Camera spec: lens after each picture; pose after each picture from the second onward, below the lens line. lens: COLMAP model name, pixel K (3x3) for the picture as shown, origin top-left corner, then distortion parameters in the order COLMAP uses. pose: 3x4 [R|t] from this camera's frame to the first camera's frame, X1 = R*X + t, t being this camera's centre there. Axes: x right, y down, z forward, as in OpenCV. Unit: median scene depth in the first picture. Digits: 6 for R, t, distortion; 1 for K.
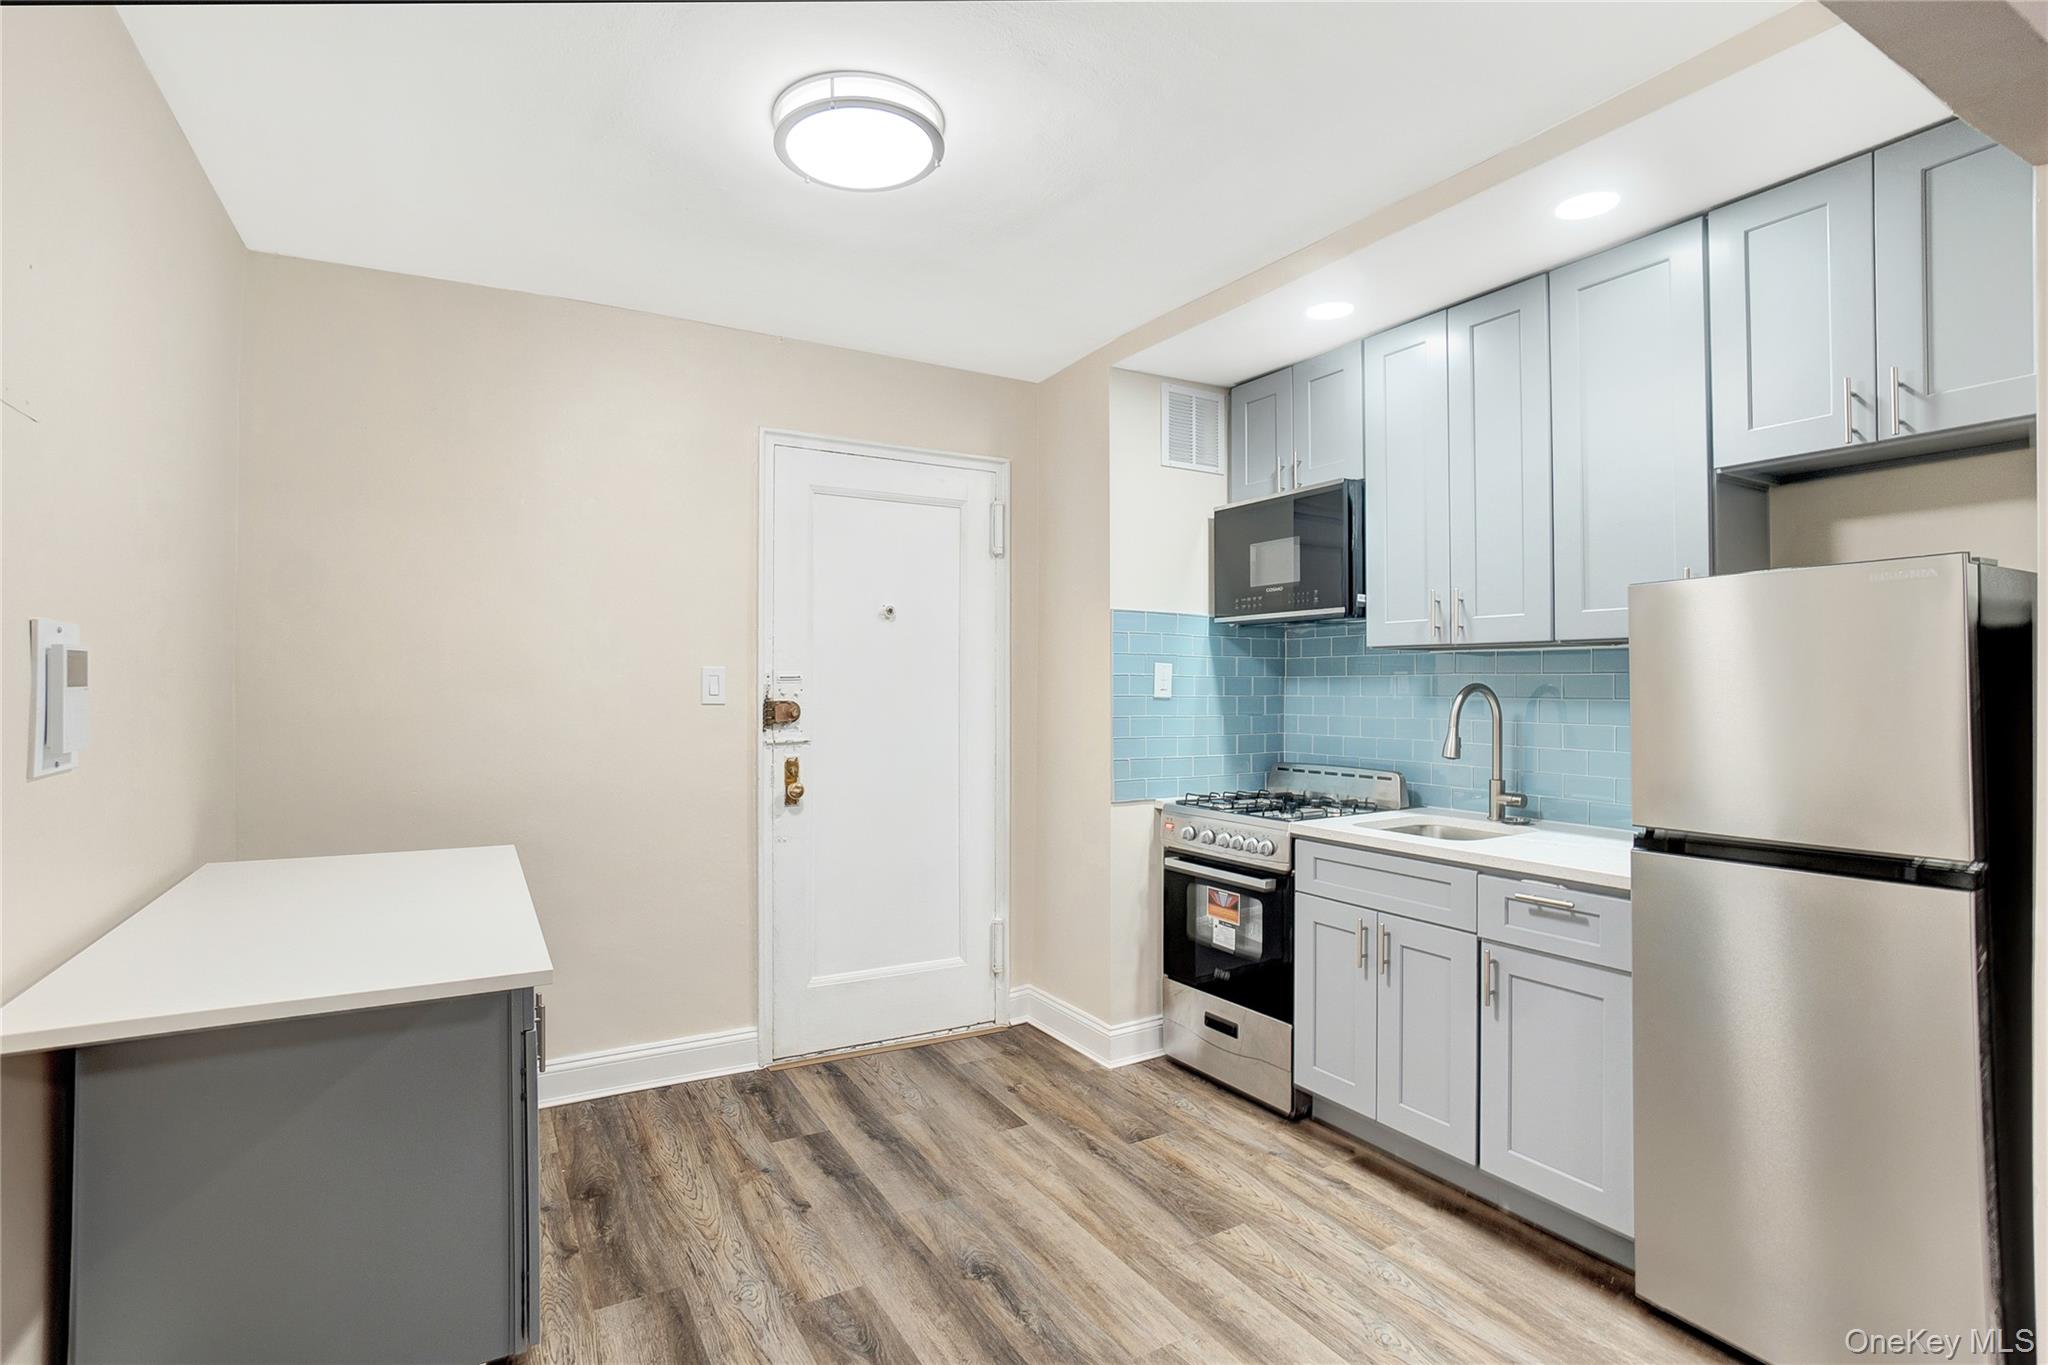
lens RADIAL K [[970.6, 0, 998.3], [0, 970.6, 679.3], [0, 0, 1]] dist [-0.048152, 0.001430]
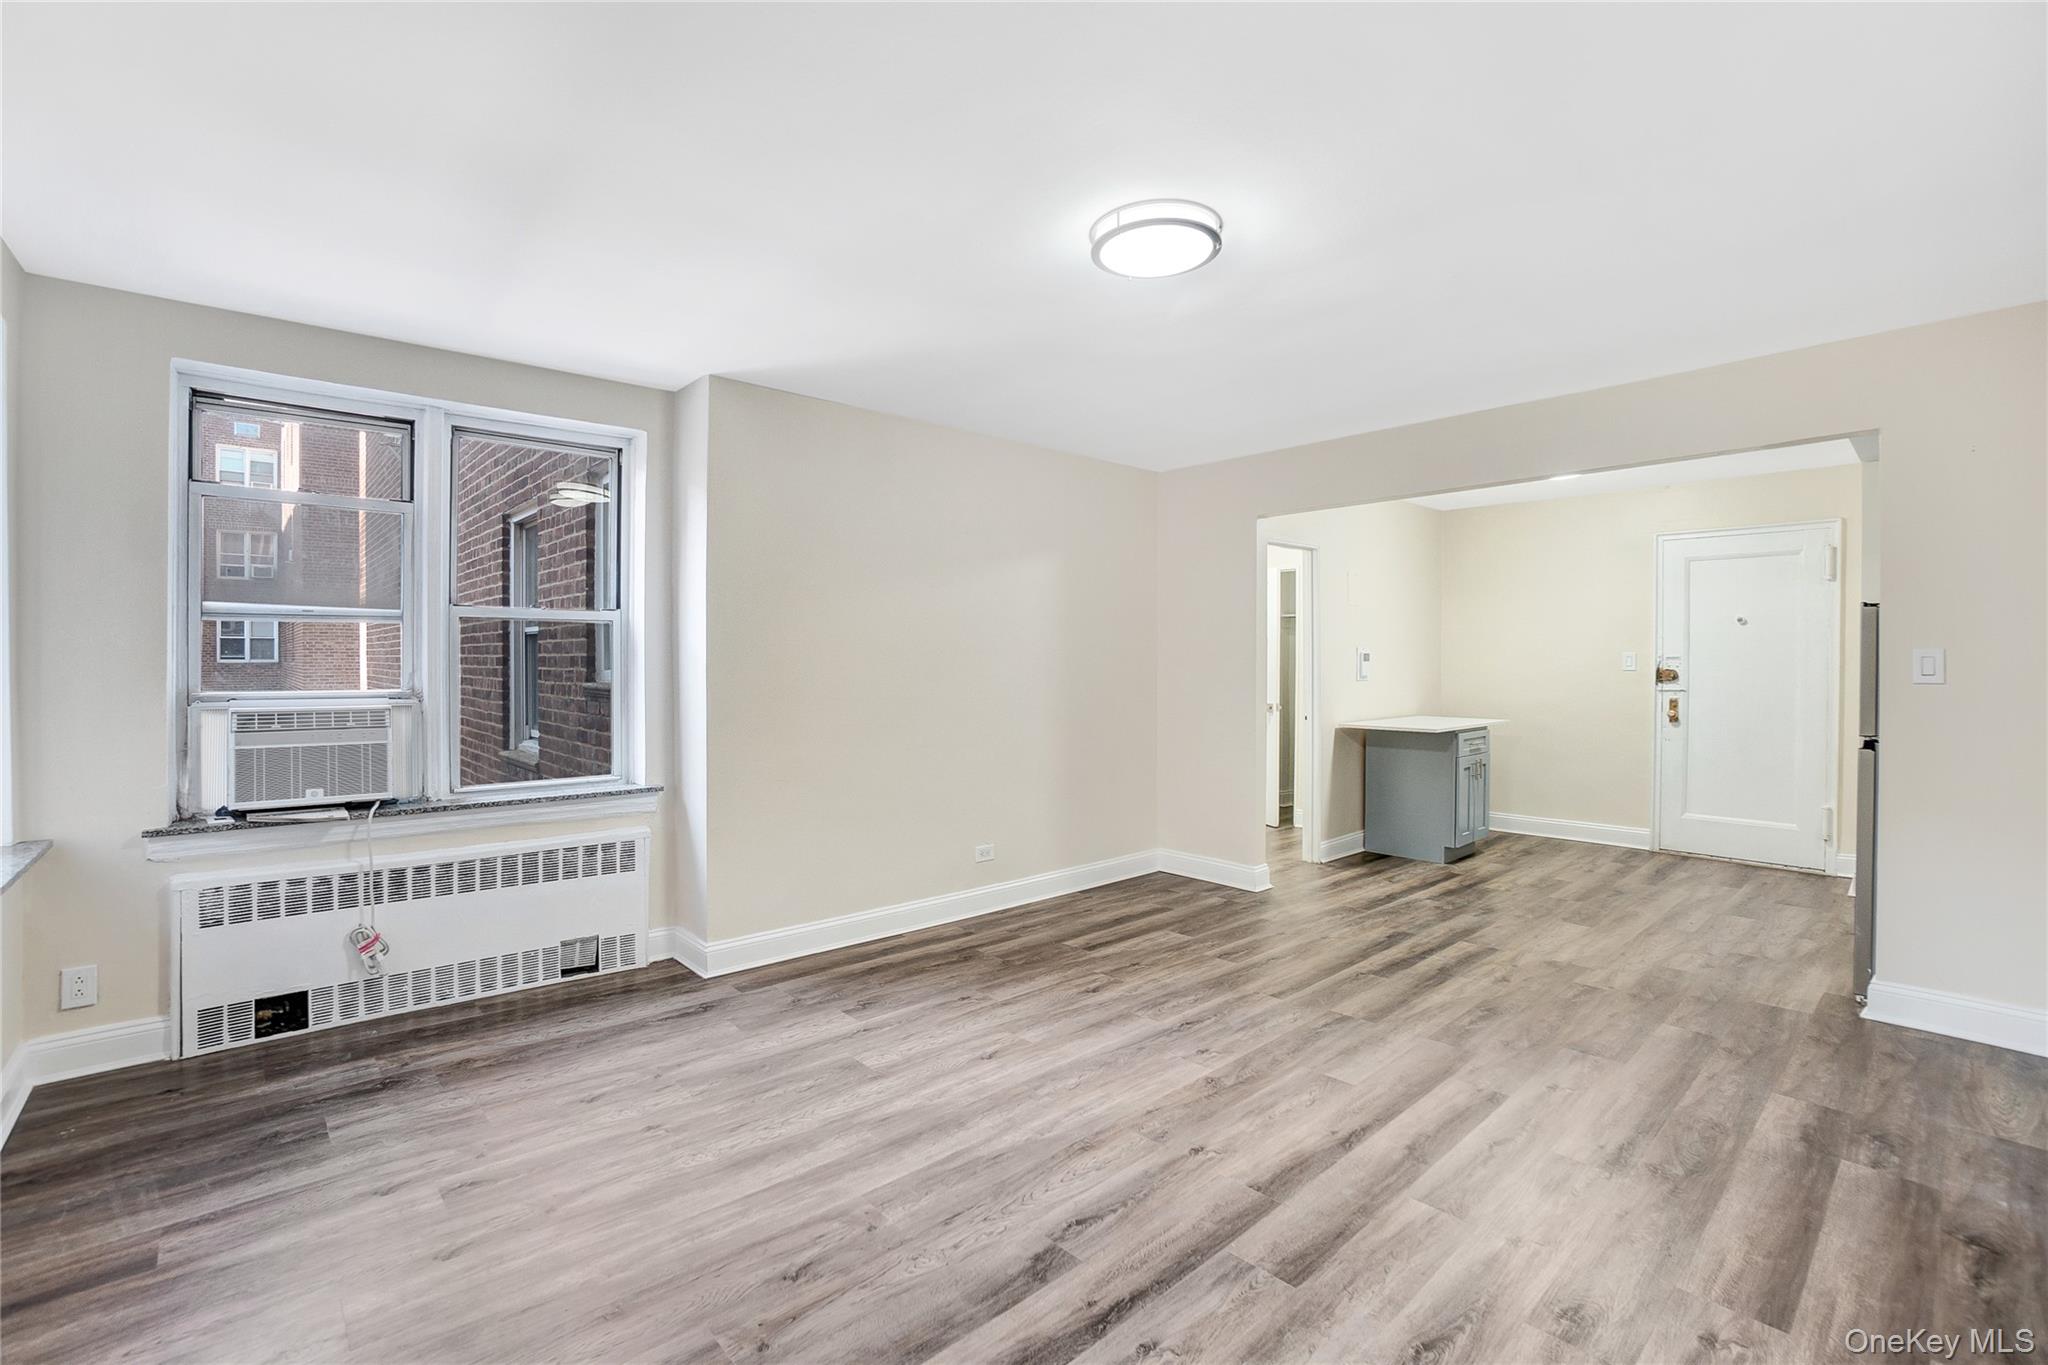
lens RADIAL K [[922.4, 0, 990.2], [0, 922.4, 661.8], [0, 0, 1]] dist [-0.068597, 0.026501]
pose [[0.201420, -0.000201, -0.979505, 1.484659], [0.004467, 0.999990, 0.000714, -0.000114], [0.979495, -0.004519, 0.201419, -0.837033]]
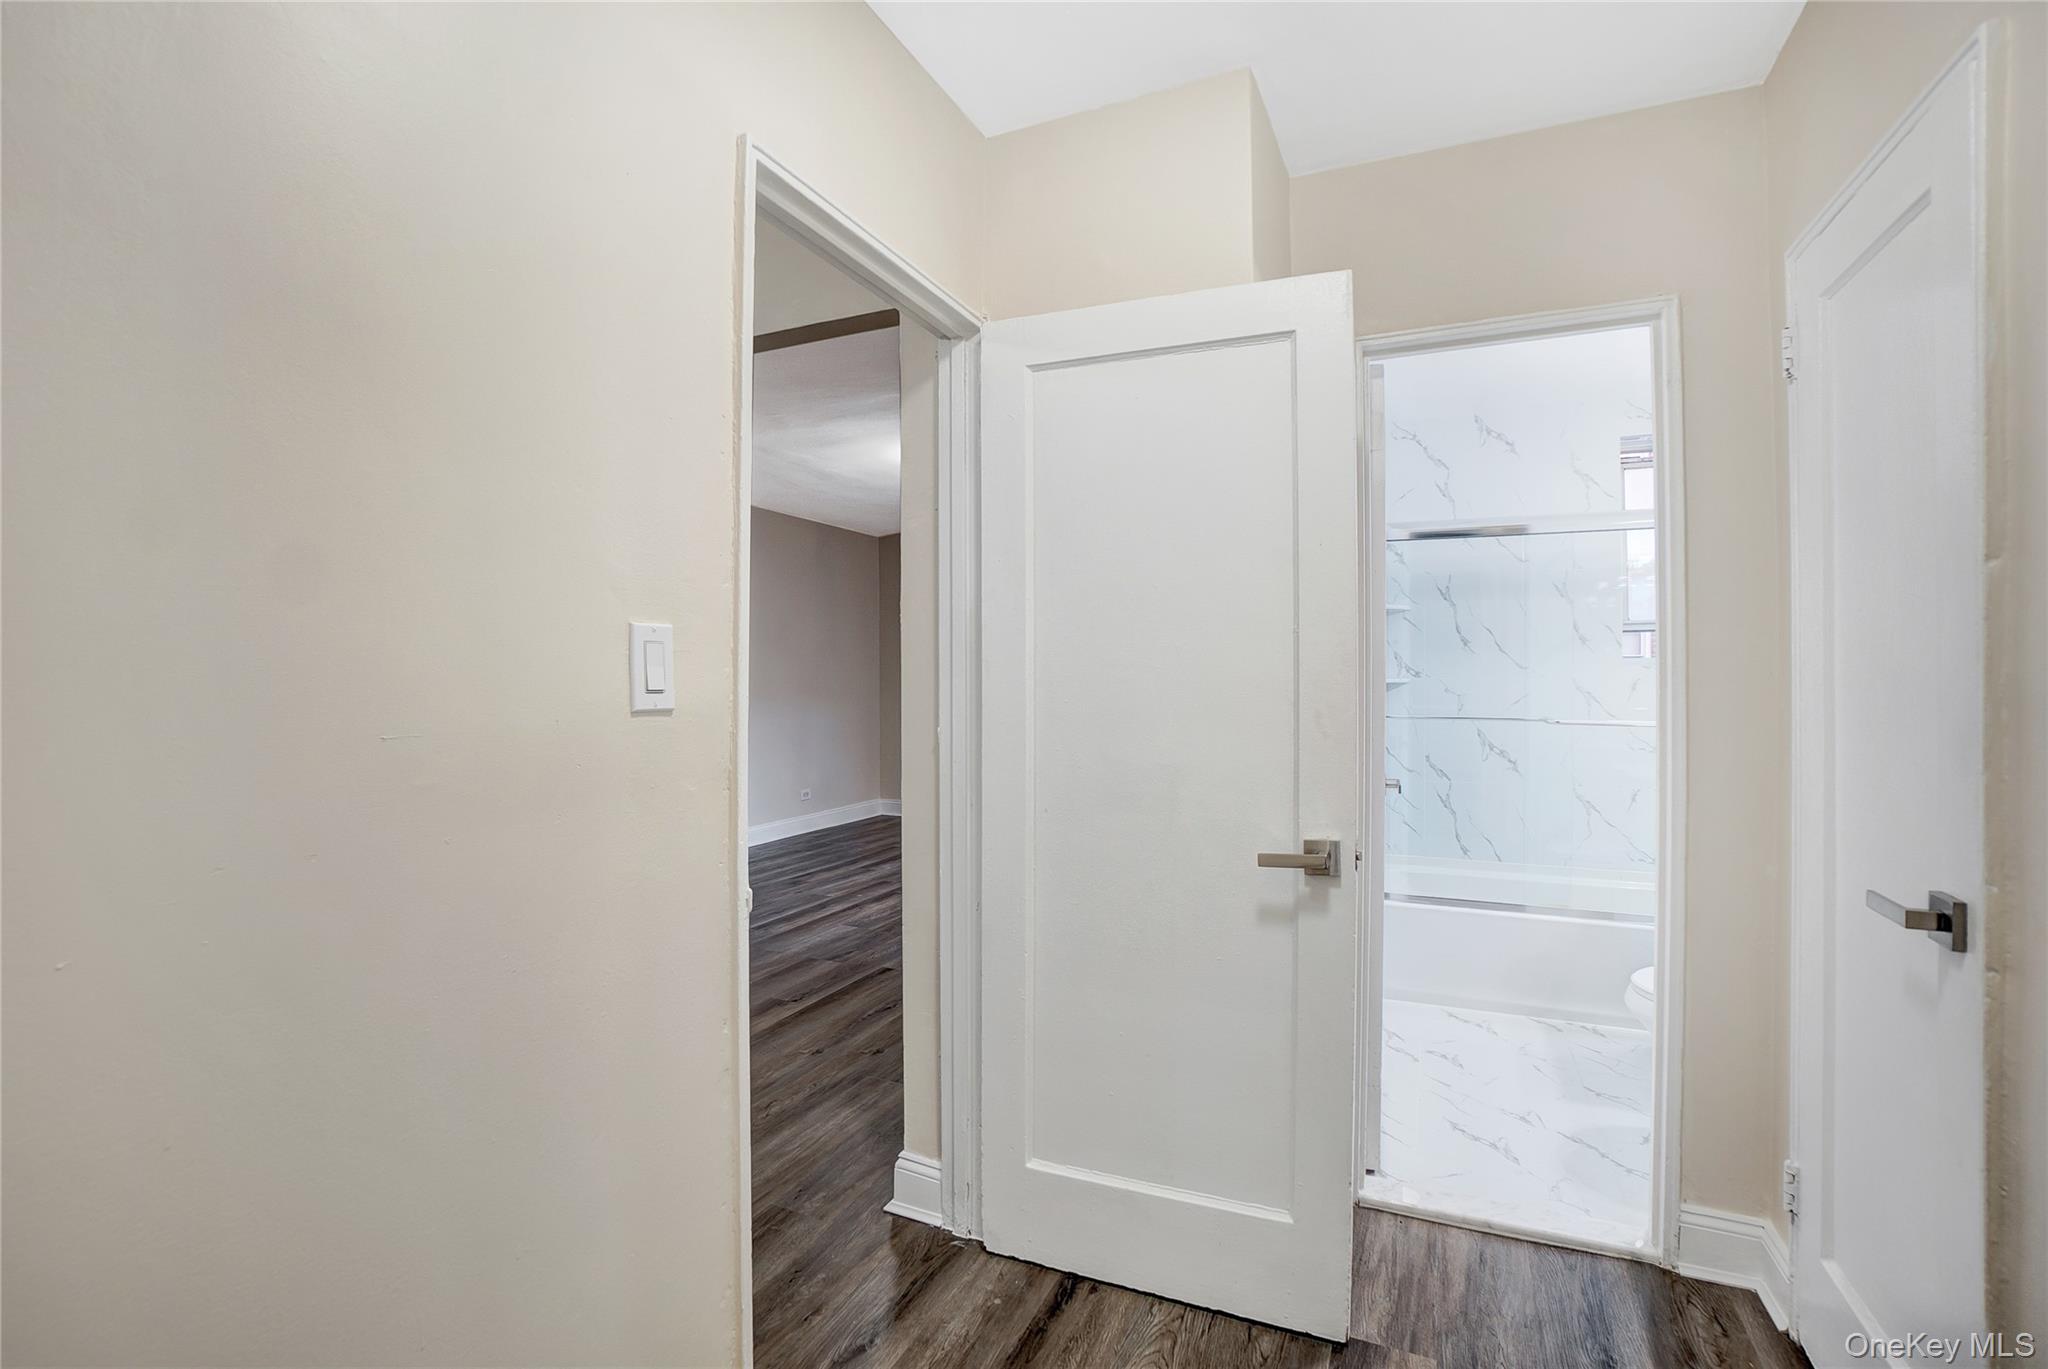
lens RADIAL K [[904.2, 0, 990.9], [0, 904.2, 669.4], [0, 0, 1]] dist [-0.070470, 0.026034]
pose [[-0.567118, -0.001016, 0.823636, -0.868345], [-0.007045, 0.999969, -0.003617, 0.011694], [-0.823606, -0.007854, -0.567107, 0.441439]]
